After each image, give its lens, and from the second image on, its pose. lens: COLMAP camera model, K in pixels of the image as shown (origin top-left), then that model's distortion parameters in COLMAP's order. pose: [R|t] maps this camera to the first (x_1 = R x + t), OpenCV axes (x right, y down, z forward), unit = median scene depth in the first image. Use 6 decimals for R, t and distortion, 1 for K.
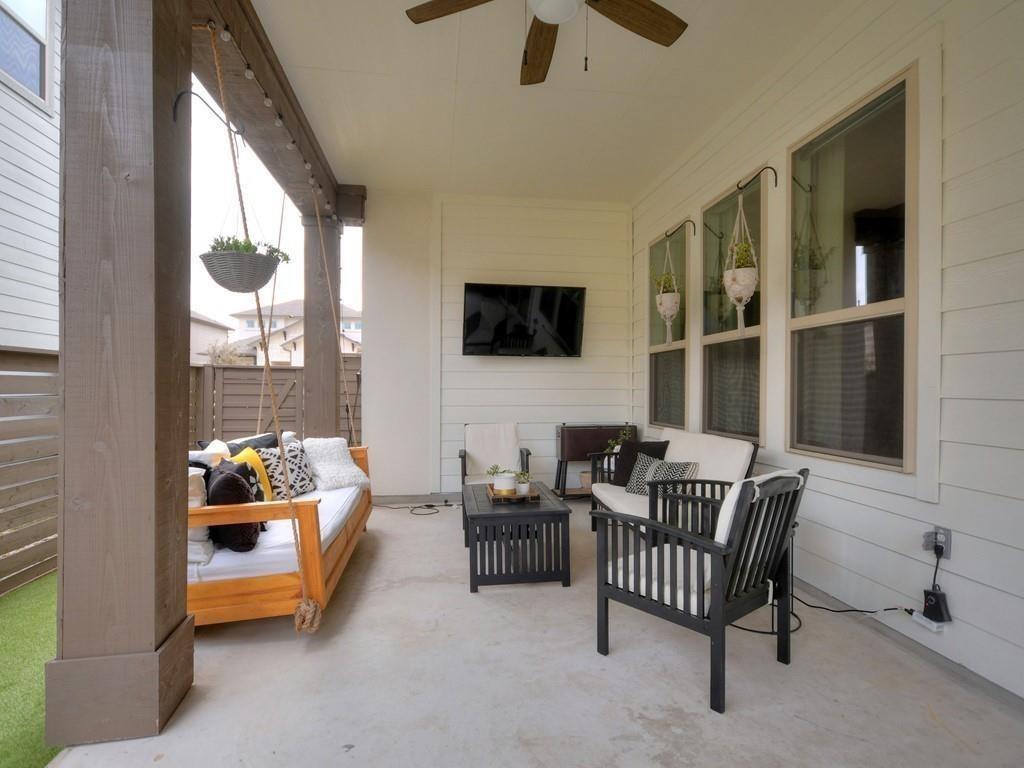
lens RADIAL K [[516.1, 0, 508.4], [0, 516.1, 388.6], [0, 0, 1]] dist [0.002102, 0.000336]
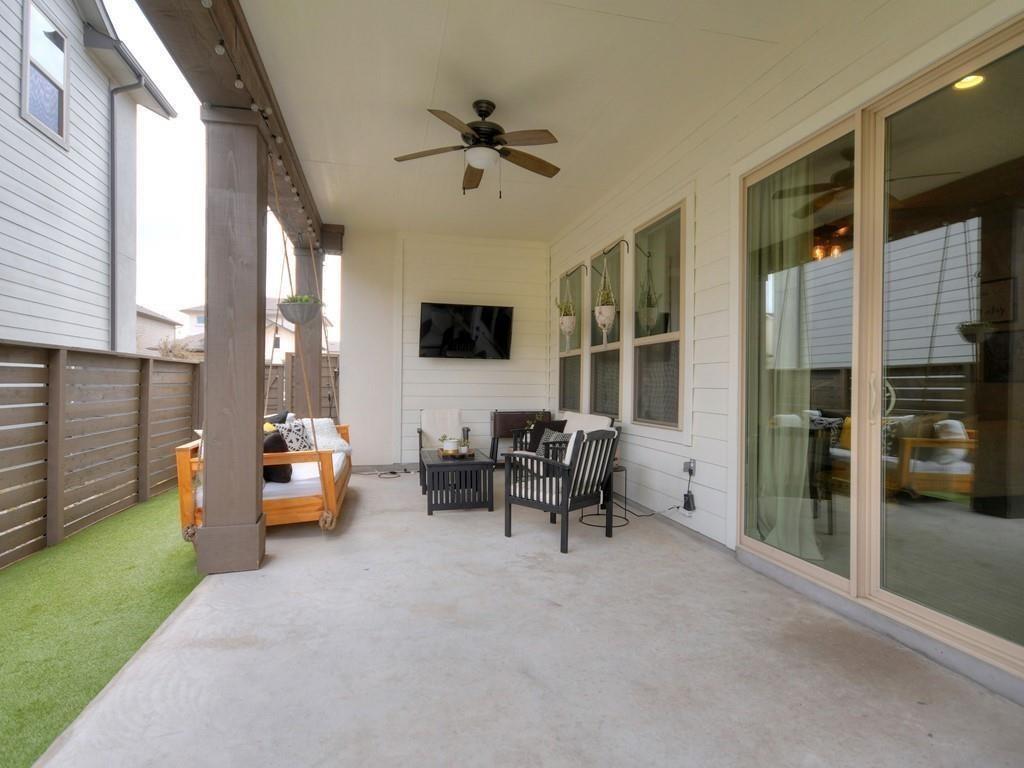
lens RADIAL K [[516.1, 0, 508.4], [0, 516.1, 388.6], [0, 0, 1]] dist [0.002102, 0.000336]
pose [[0.994835, 0.006157, 0.101315, 0.005402], [-0.006634, 0.999968, 0.004370, 0.009930], [-0.101285, -0.005020, 0.994845, -0.424603]]
